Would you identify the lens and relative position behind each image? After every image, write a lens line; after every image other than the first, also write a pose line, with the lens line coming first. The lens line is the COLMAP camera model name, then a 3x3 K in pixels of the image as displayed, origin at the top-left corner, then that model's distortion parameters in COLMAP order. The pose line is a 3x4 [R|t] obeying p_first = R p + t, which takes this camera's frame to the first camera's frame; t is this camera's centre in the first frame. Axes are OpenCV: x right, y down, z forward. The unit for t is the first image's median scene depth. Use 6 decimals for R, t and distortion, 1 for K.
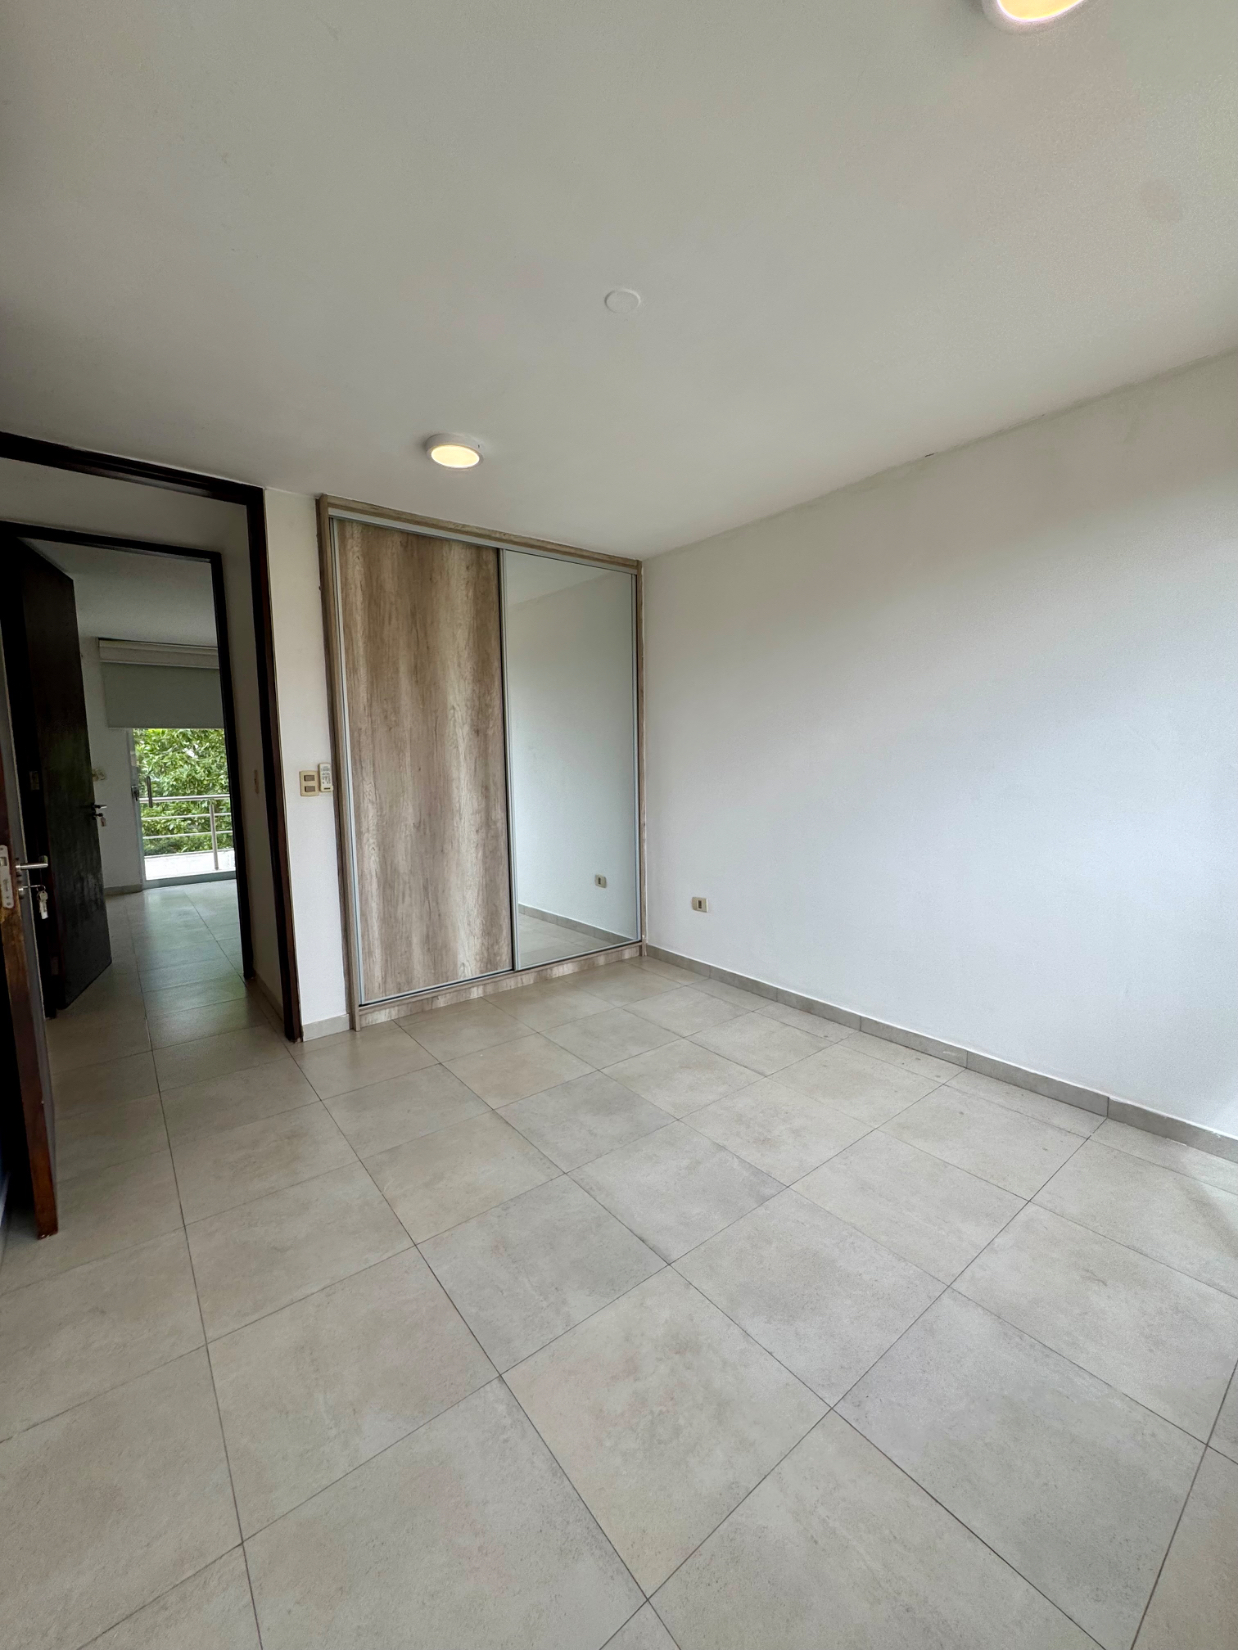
lens RADIAL K [[659.5, 0, 624.1], [0, 659.5, 818.3], [0, 0, 1]] dist [-0.003386, 0.001473]
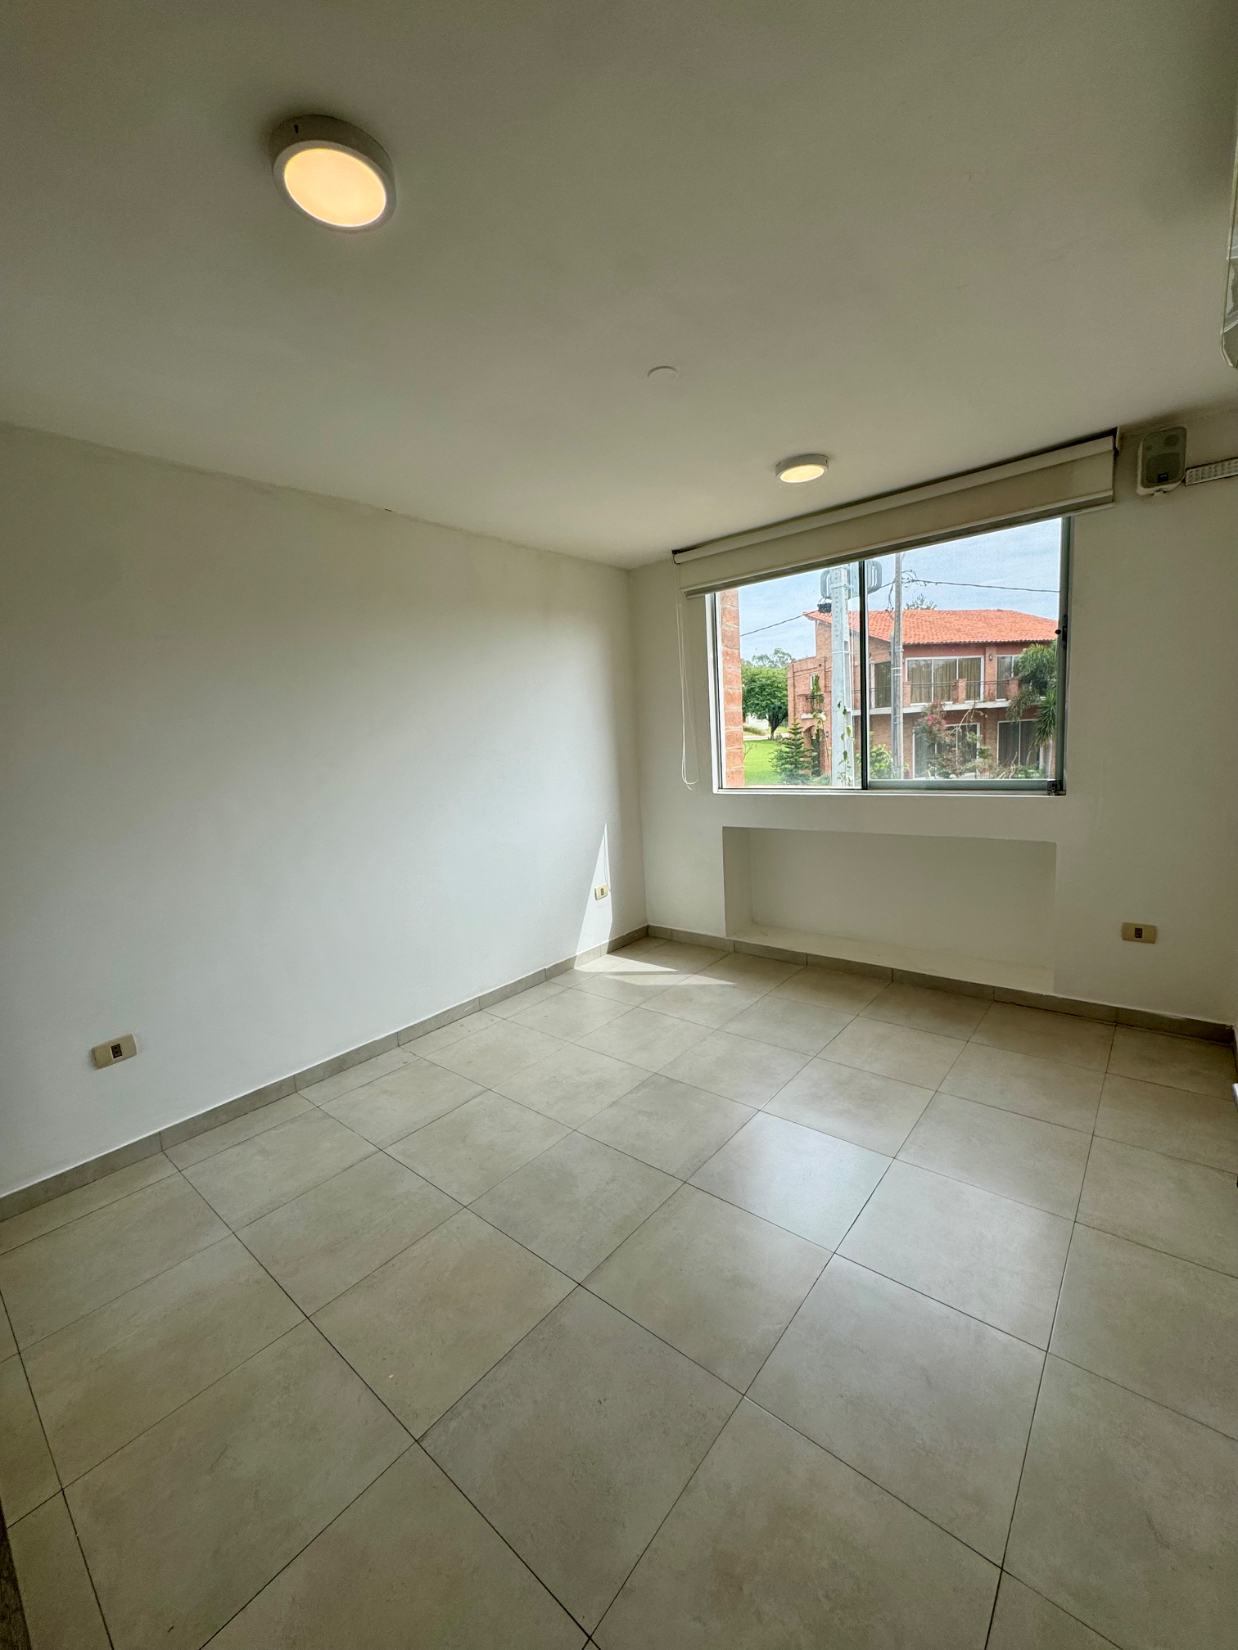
lens RADIAL K [[659.5, 0, 616.3], [0, 659.5, 814.3], [0, 0, 1]] dist [-0.003386, 0.001473]
pose [[-0.192272, -0.088678, 0.977327, -0.798506], [0.161543, 0.979462, 0.120653, -0.115104], [-0.967954, 0.181079, -0.173998, 0.942268]]
